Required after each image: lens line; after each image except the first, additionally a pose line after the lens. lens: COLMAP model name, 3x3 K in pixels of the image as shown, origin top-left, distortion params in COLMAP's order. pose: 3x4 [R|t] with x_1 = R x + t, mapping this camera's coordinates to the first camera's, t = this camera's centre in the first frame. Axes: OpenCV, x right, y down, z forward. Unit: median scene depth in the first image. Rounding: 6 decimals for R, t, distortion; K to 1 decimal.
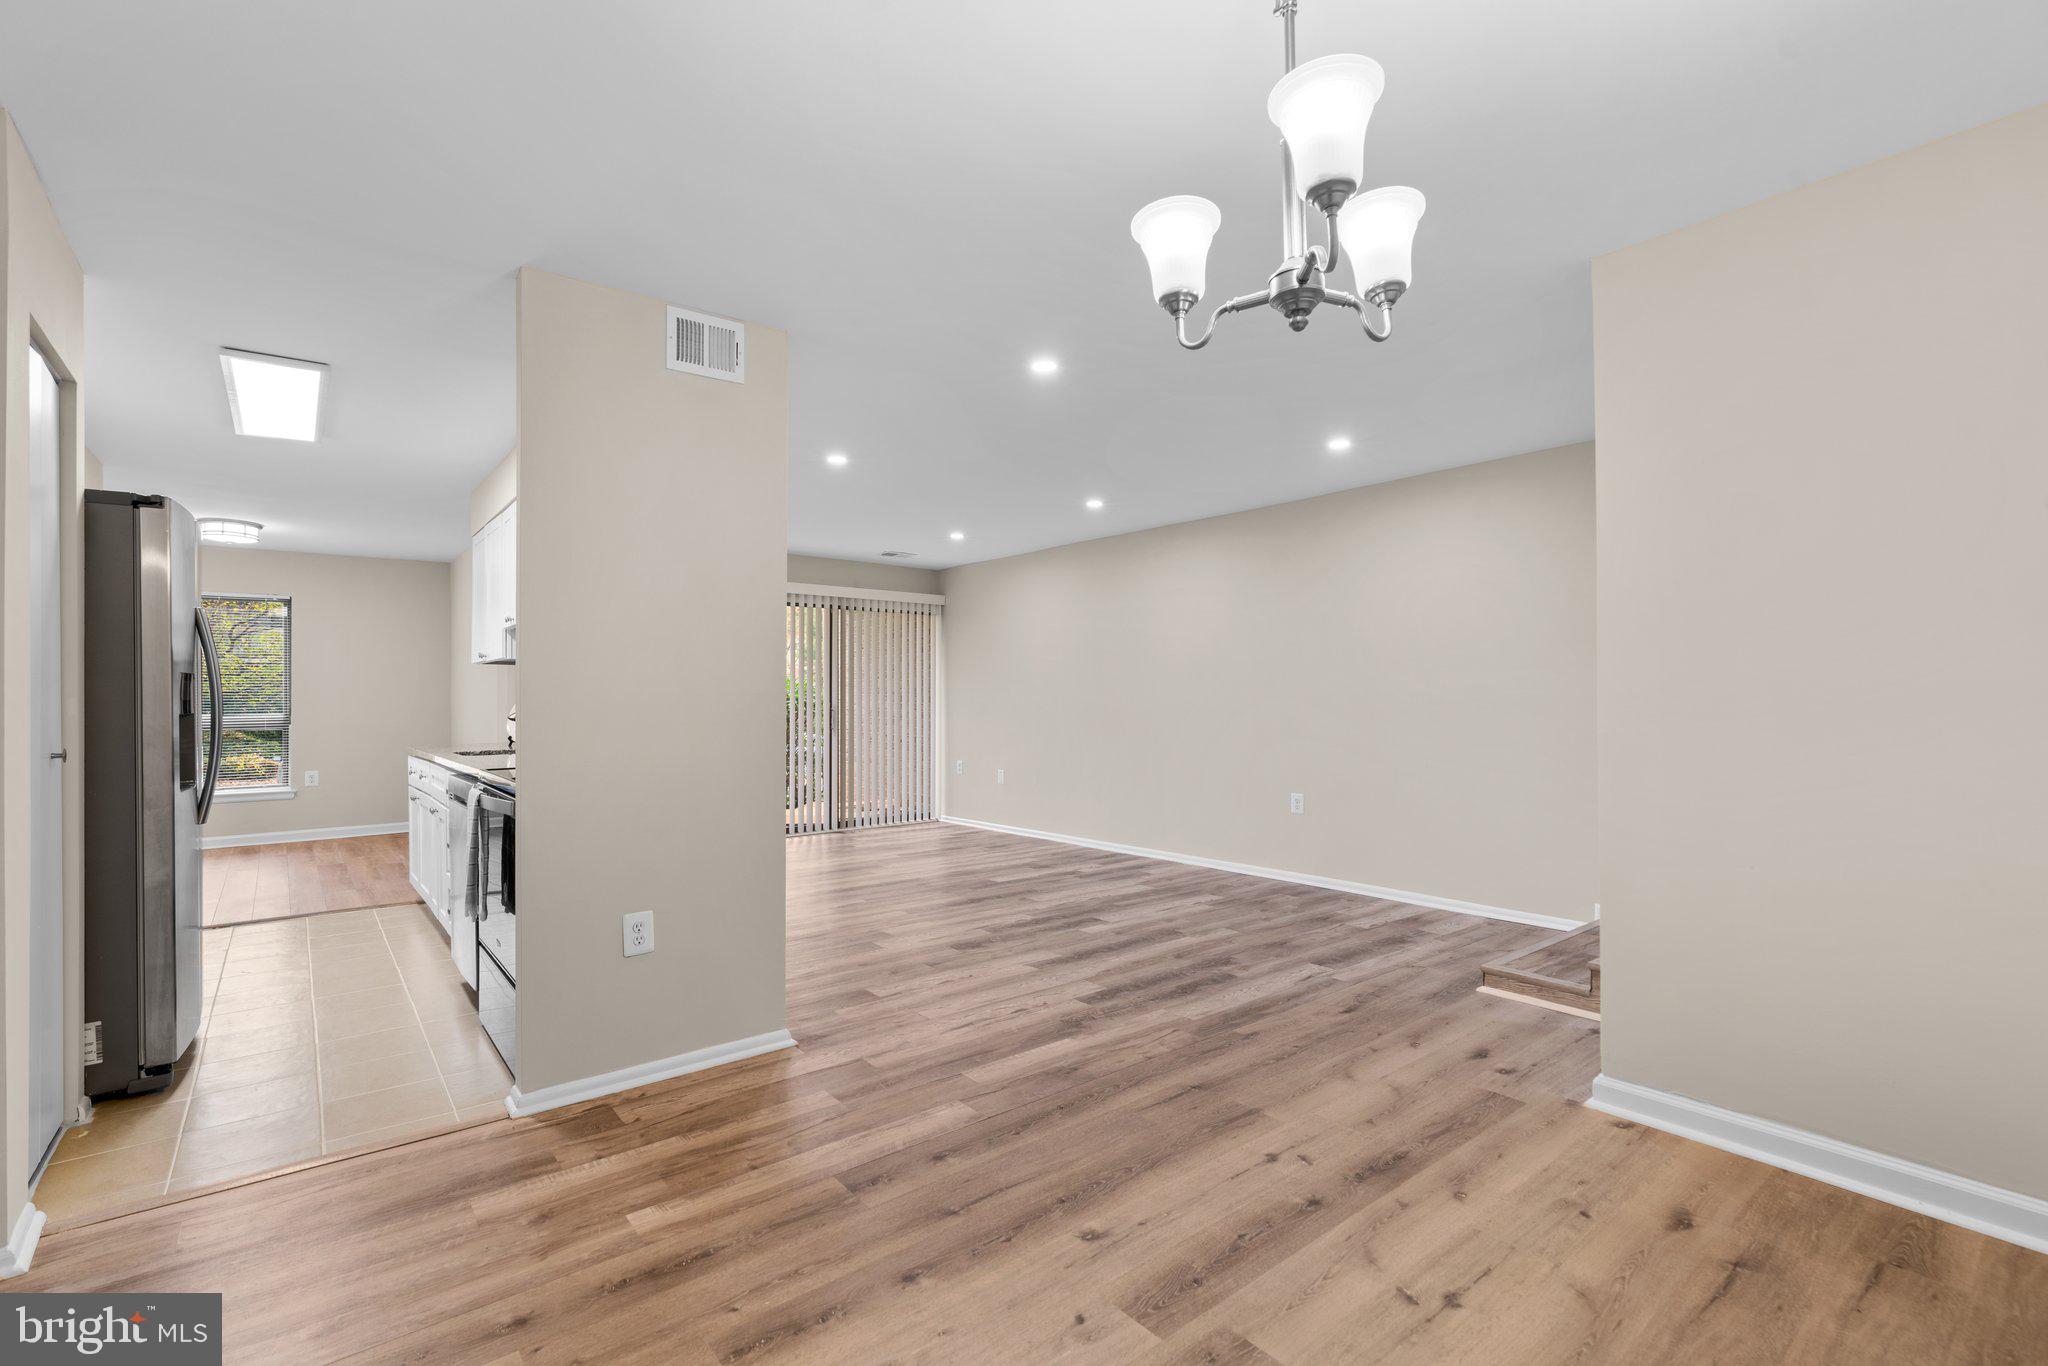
lens RADIAL K [[925.8, 0, 1024.6], [0, 925.8, 691.3], [0, 0, 1]] dist [-0.015635, 0.008891]
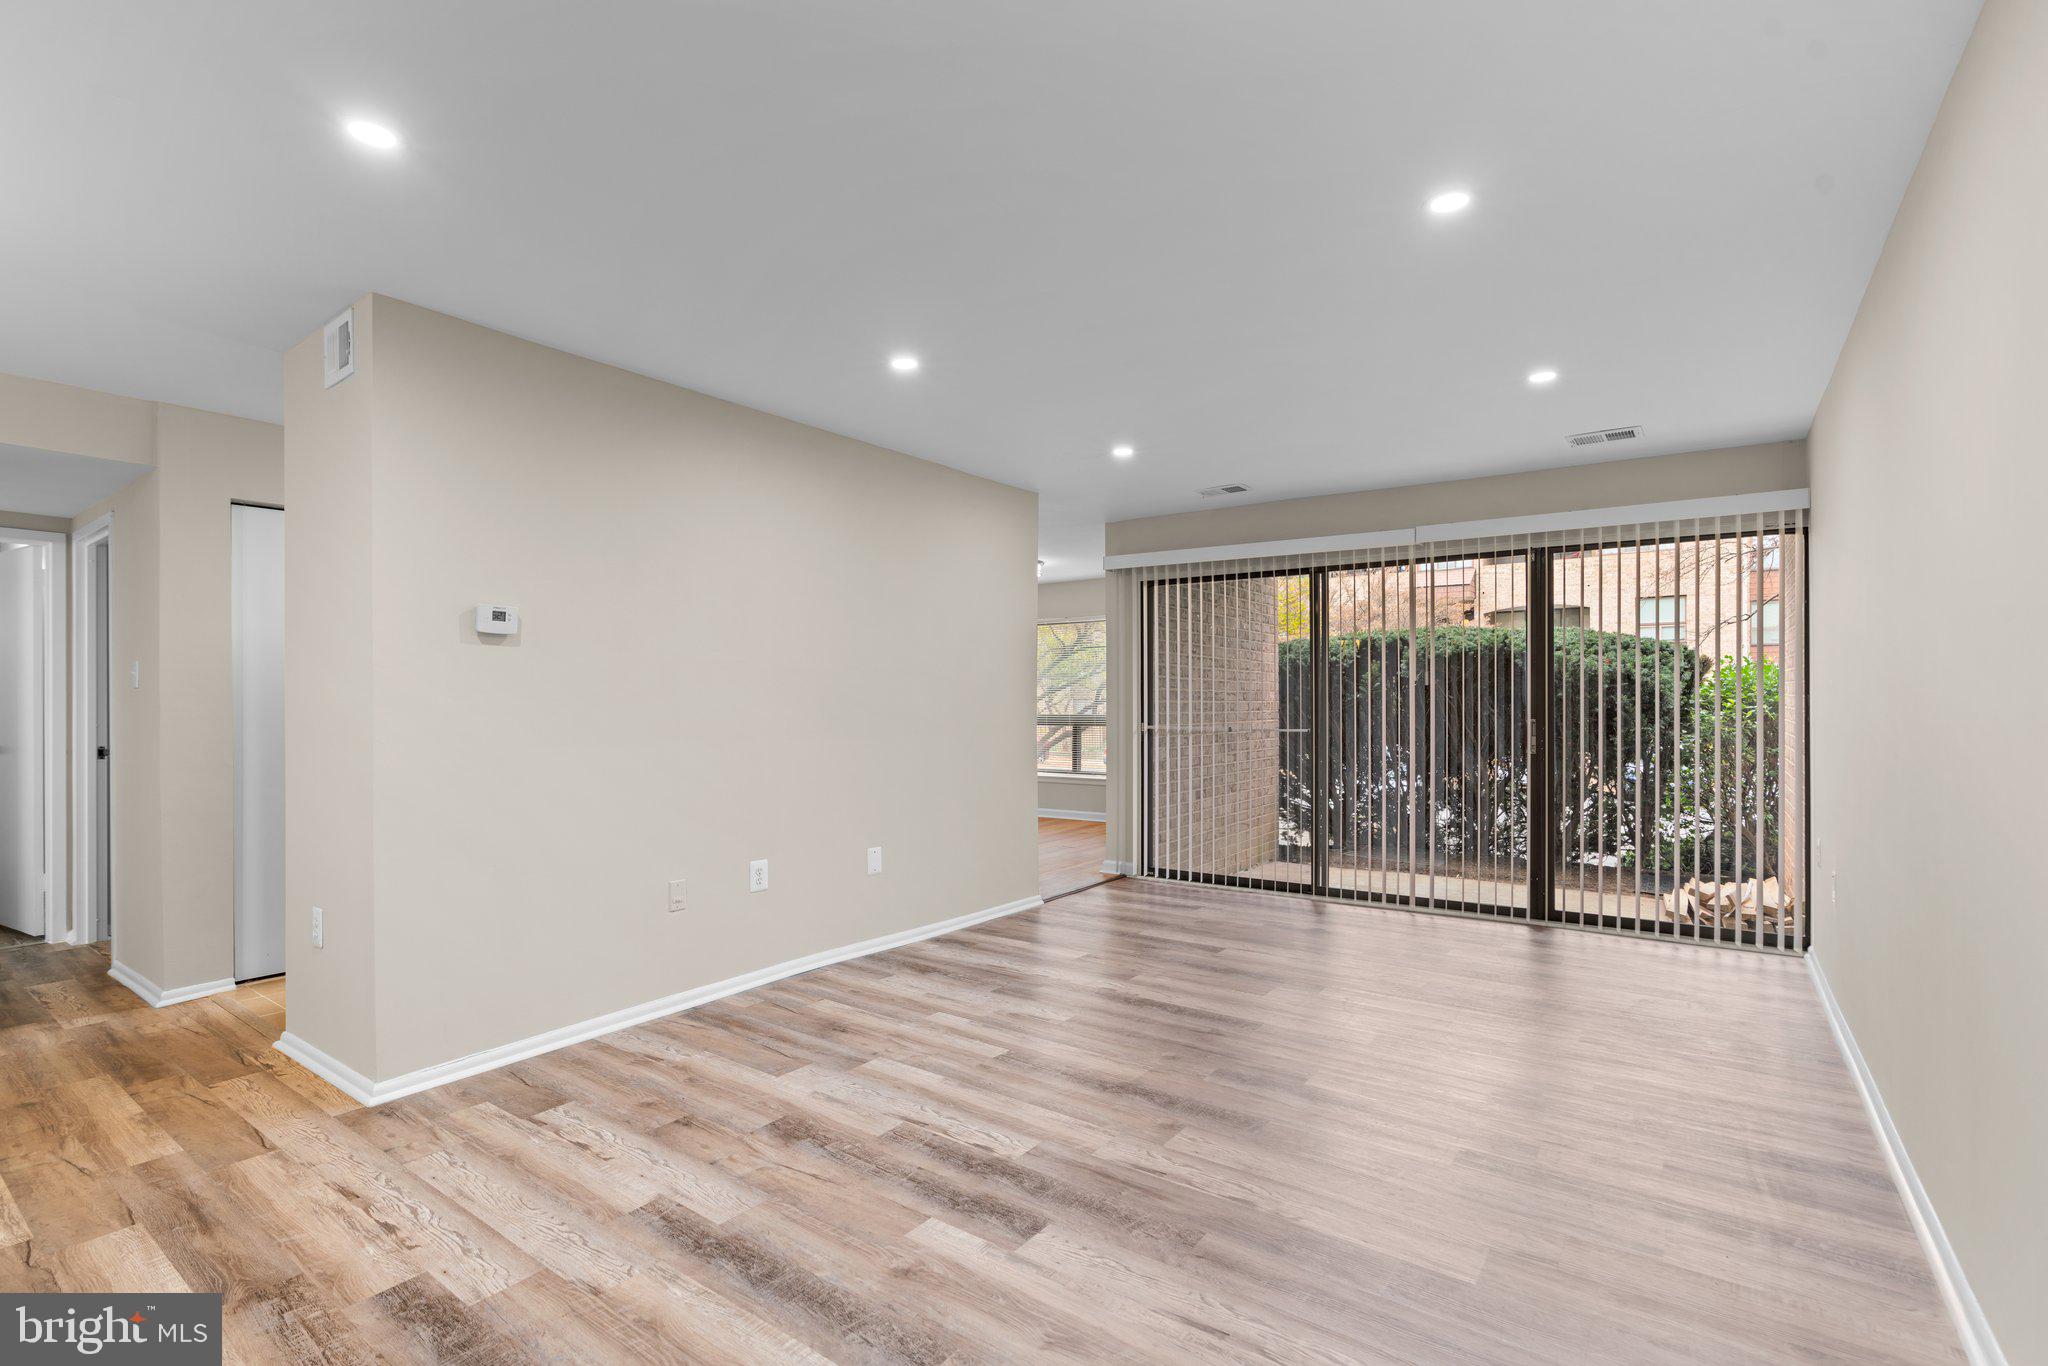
lens RADIAL K [[932.6, 0, 1031.6], [0, 932.6, 705.9], [0, 0, 1]] dist [-0.015195, 0.006670]
pose [[0.265074, 0.007299, -0.964200, 0.535637], [0.007919, 0.999921, 0.009747, 0.001668], [0.964195, -0.010219, 0.264996, 0.974920]]
